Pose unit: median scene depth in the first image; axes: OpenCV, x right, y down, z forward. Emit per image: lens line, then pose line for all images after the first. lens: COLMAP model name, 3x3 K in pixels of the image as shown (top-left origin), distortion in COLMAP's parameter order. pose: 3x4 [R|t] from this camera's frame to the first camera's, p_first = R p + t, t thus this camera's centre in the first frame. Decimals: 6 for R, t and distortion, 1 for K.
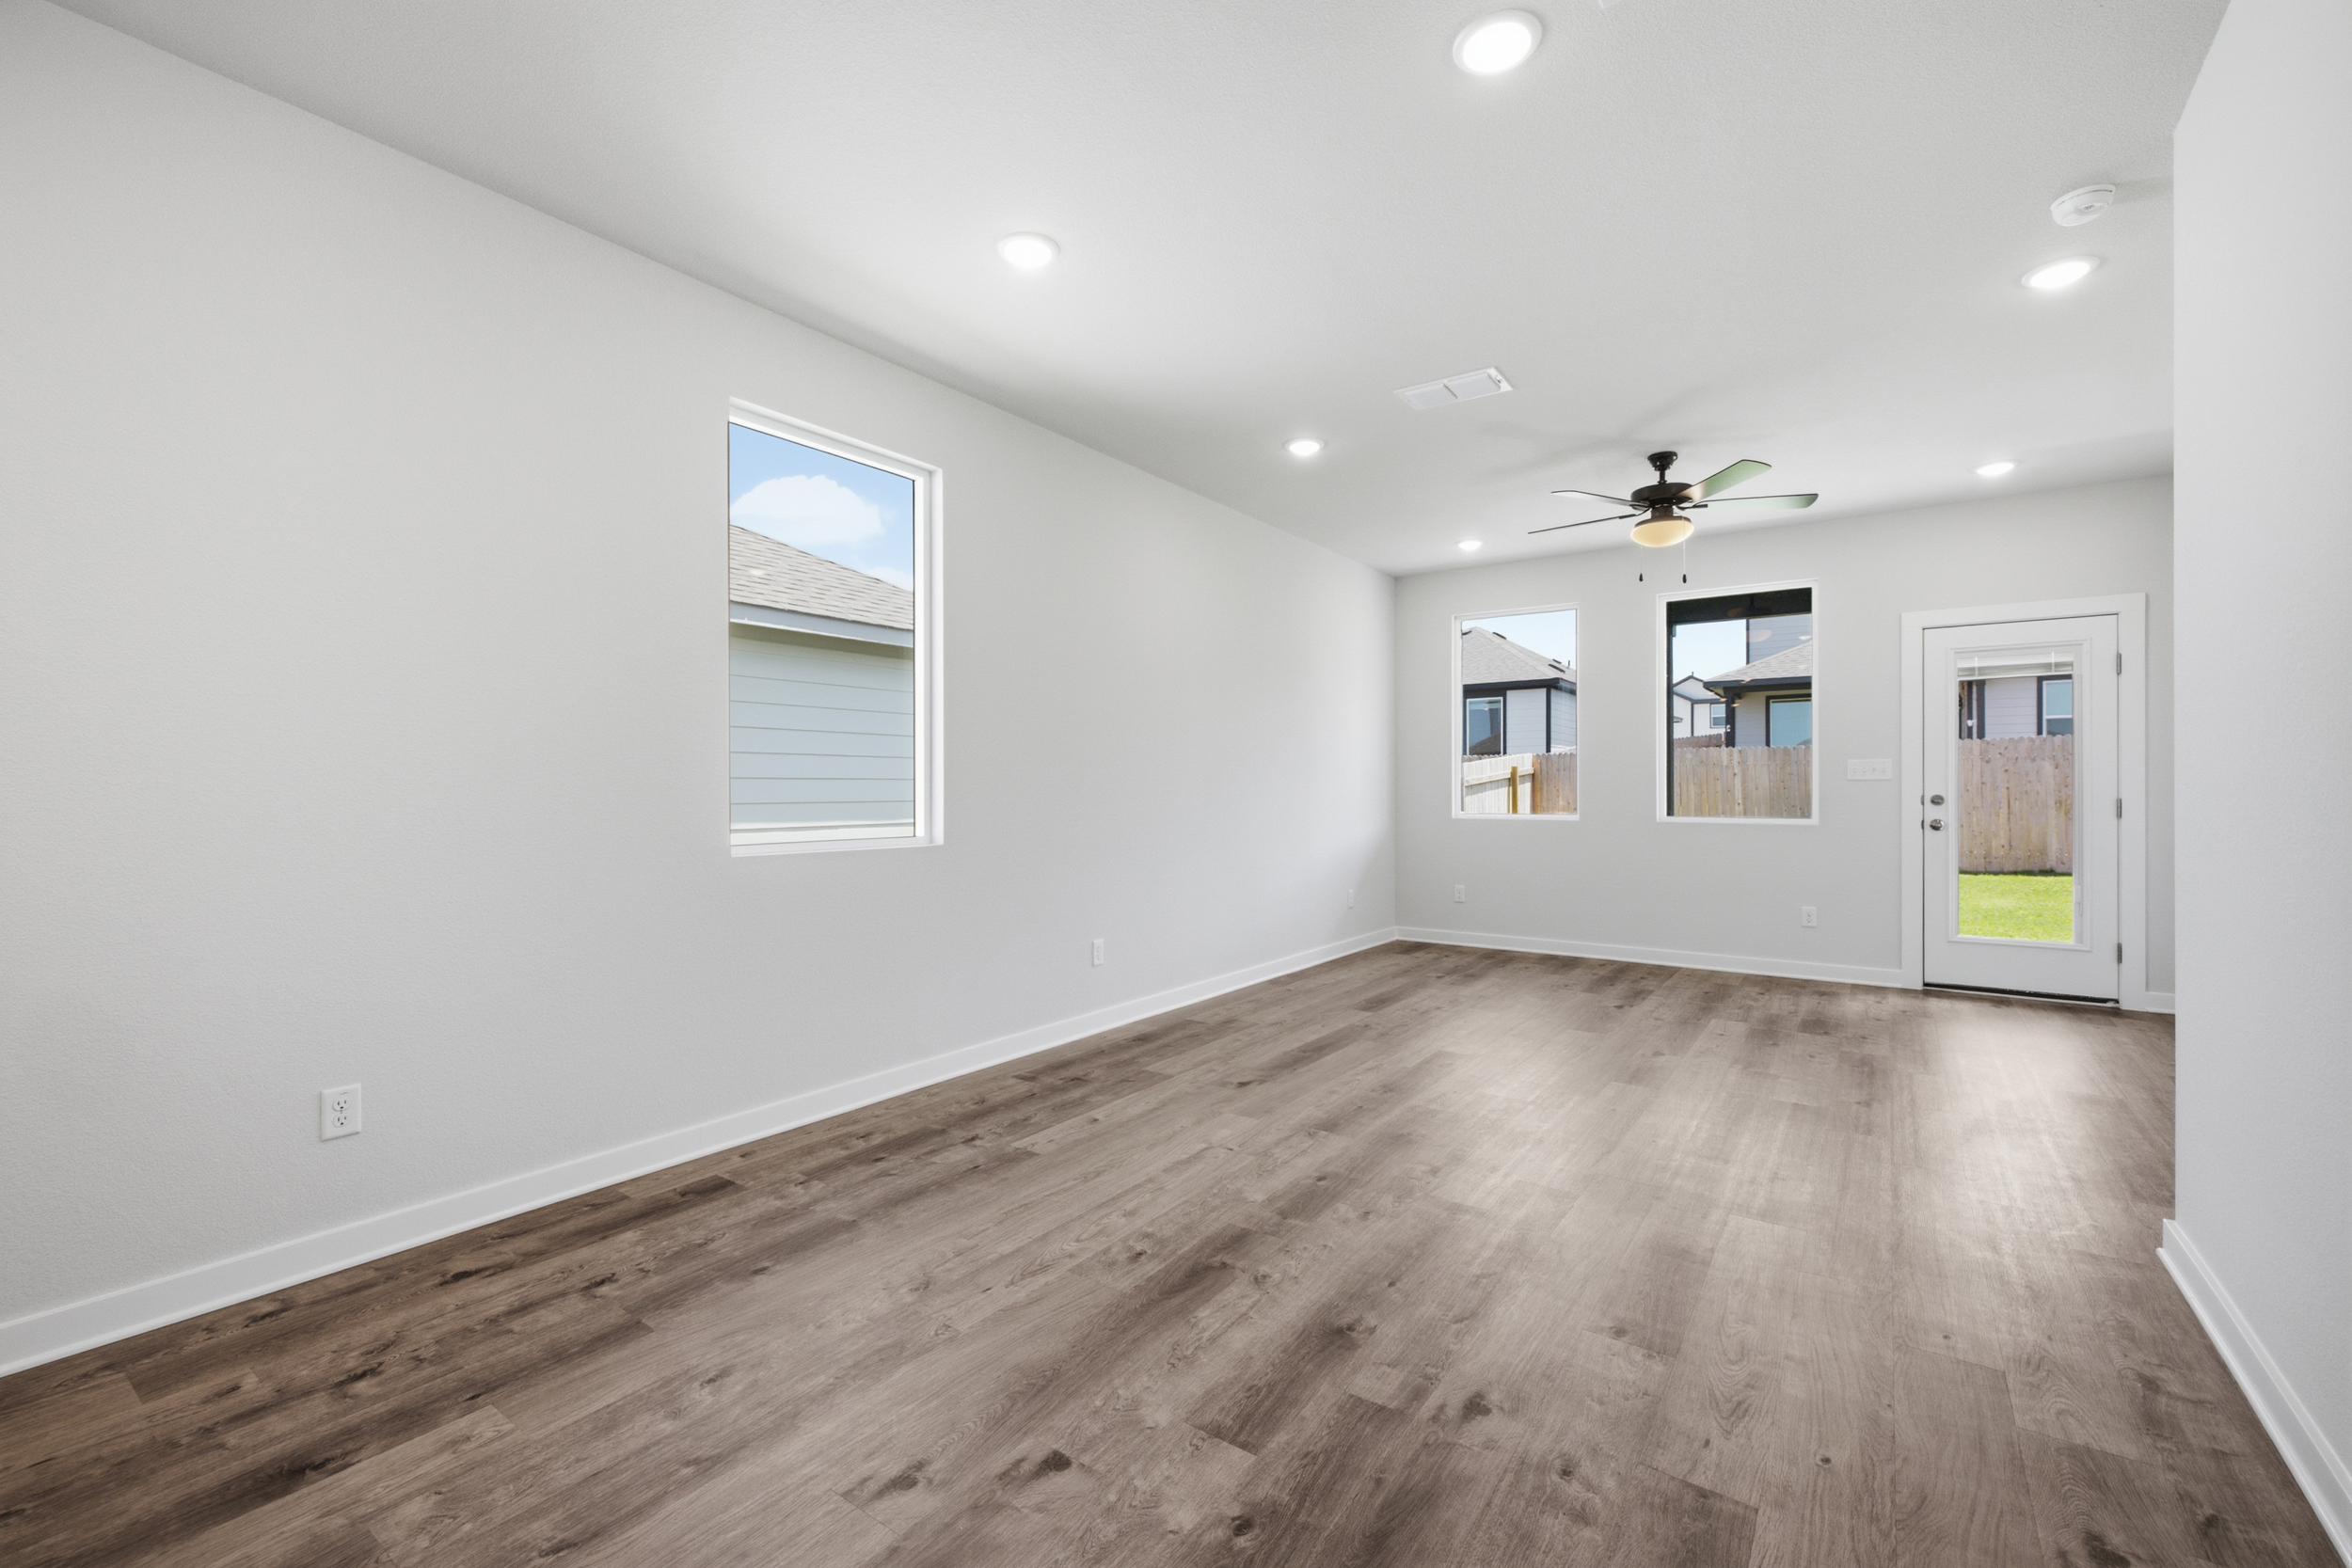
lens RADIAL K [[989.6, 0, 1178.7], [0, 989.6, 787.2], [0, 0, 1]] dist [0.001226, 0.000224]
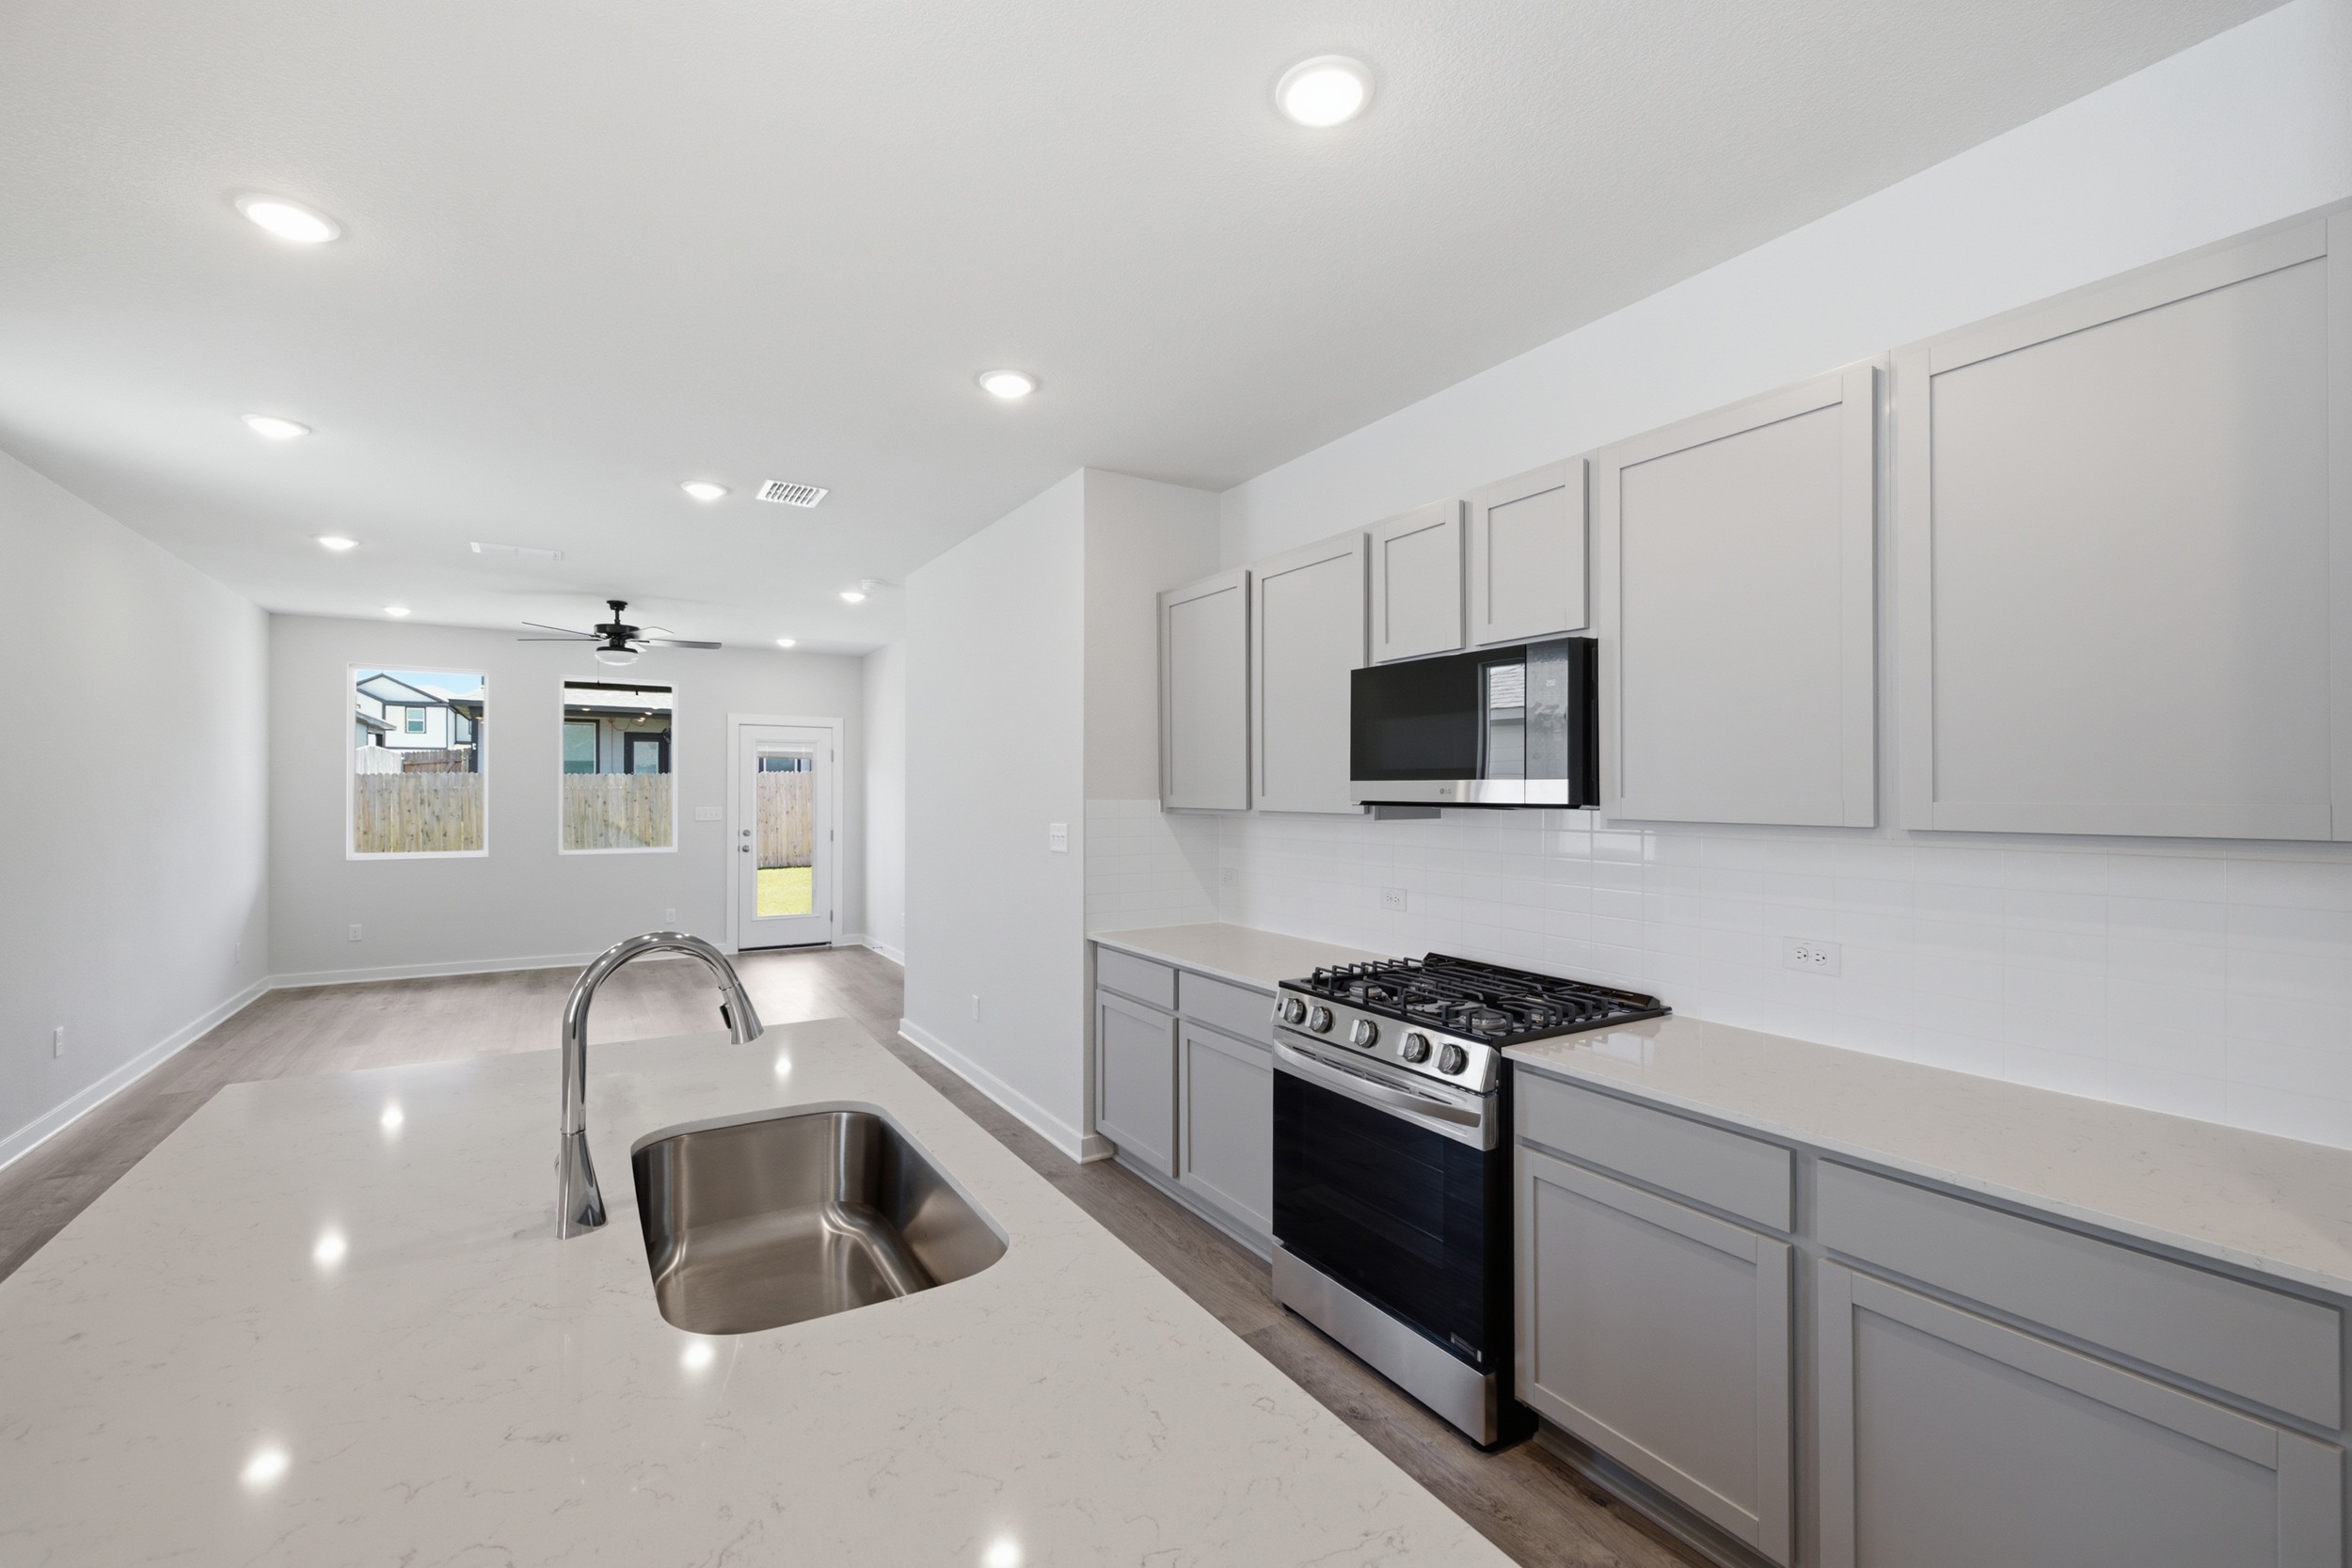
lens RADIAL K [[984.4, 0, 1150.3], [0, 984.4, 786.9], [0, 0, 1]] dist [0.008337, -0.000542]
pose [[0.402272, 0.007524, 0.915489, -0.598524], [-0.003058, 0.999972, -0.006875, -0.073353], [-0.915515, -0.000034, 0.402284, -0.328861]]
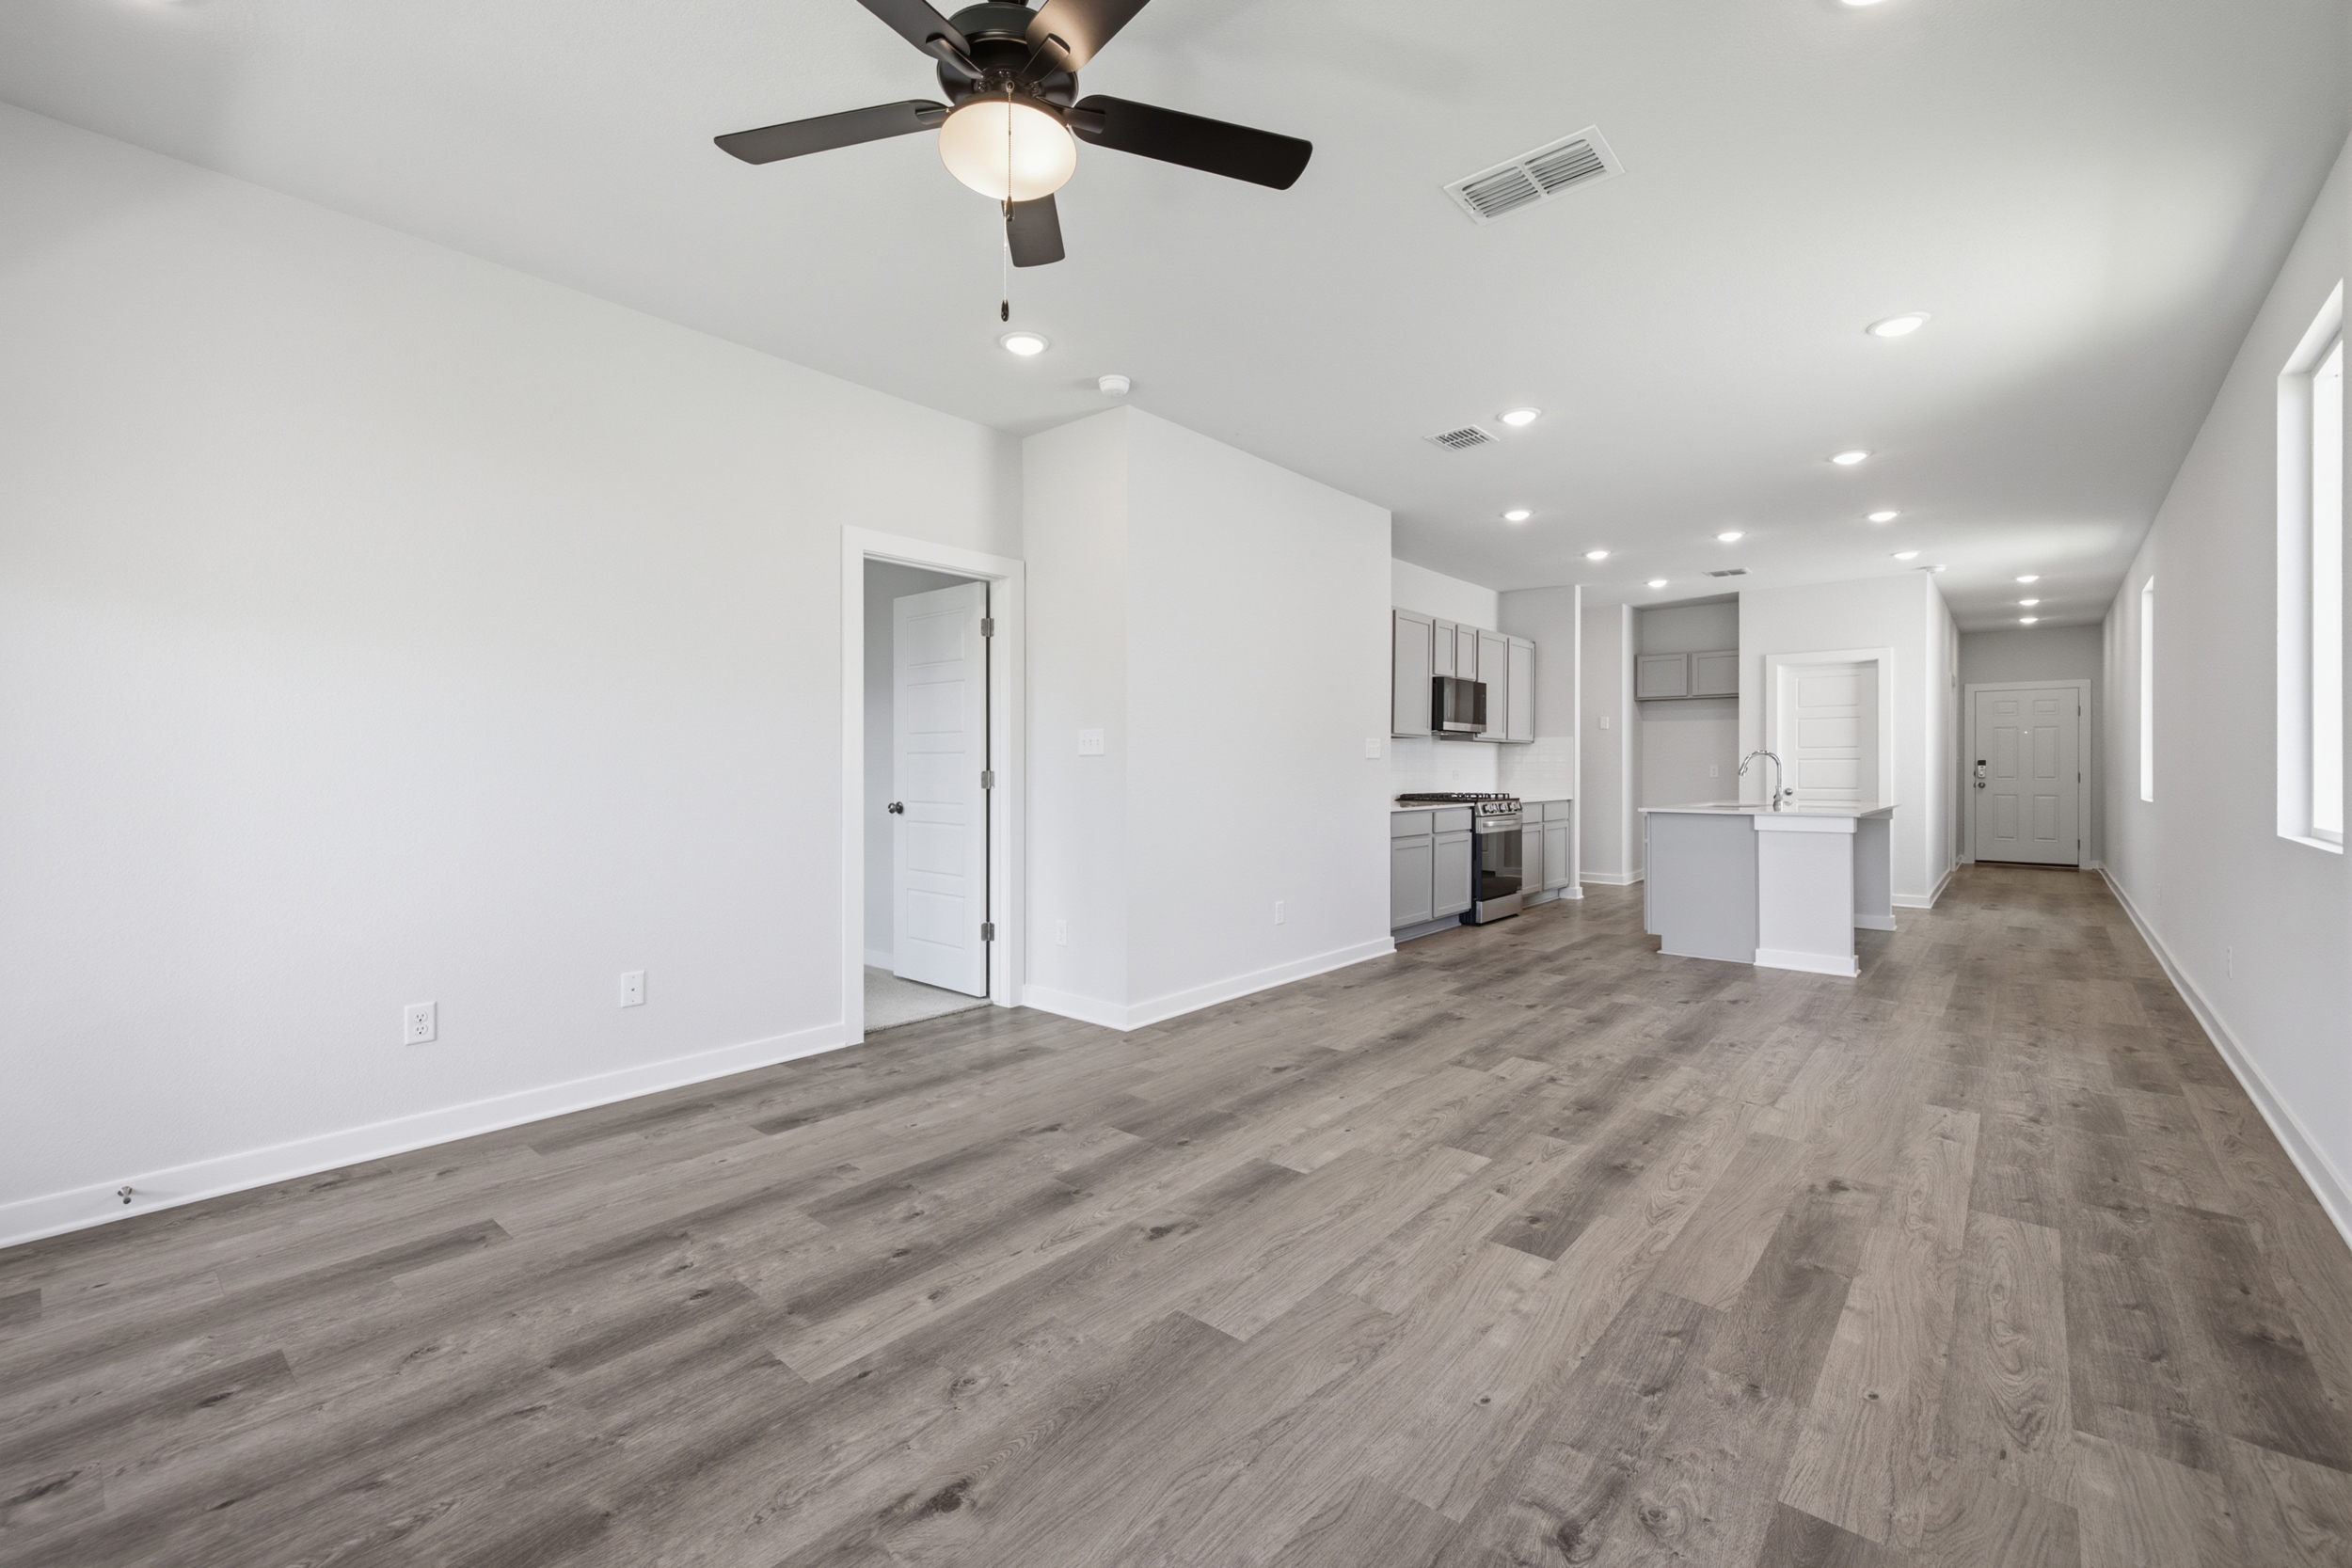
lens RADIAL K [[998.8, 0, 1169.2], [0, 998.8, 767.3], [0, 0, 1]] dist [0.013083, 0.000062]
pose [[-0.995373, -0.000112, 0.096081, 0.452684], [-0.000064, 1.000000, 0.000501, -0.001461], [-0.096081, 0.000493, -0.995373, 1.689481]]
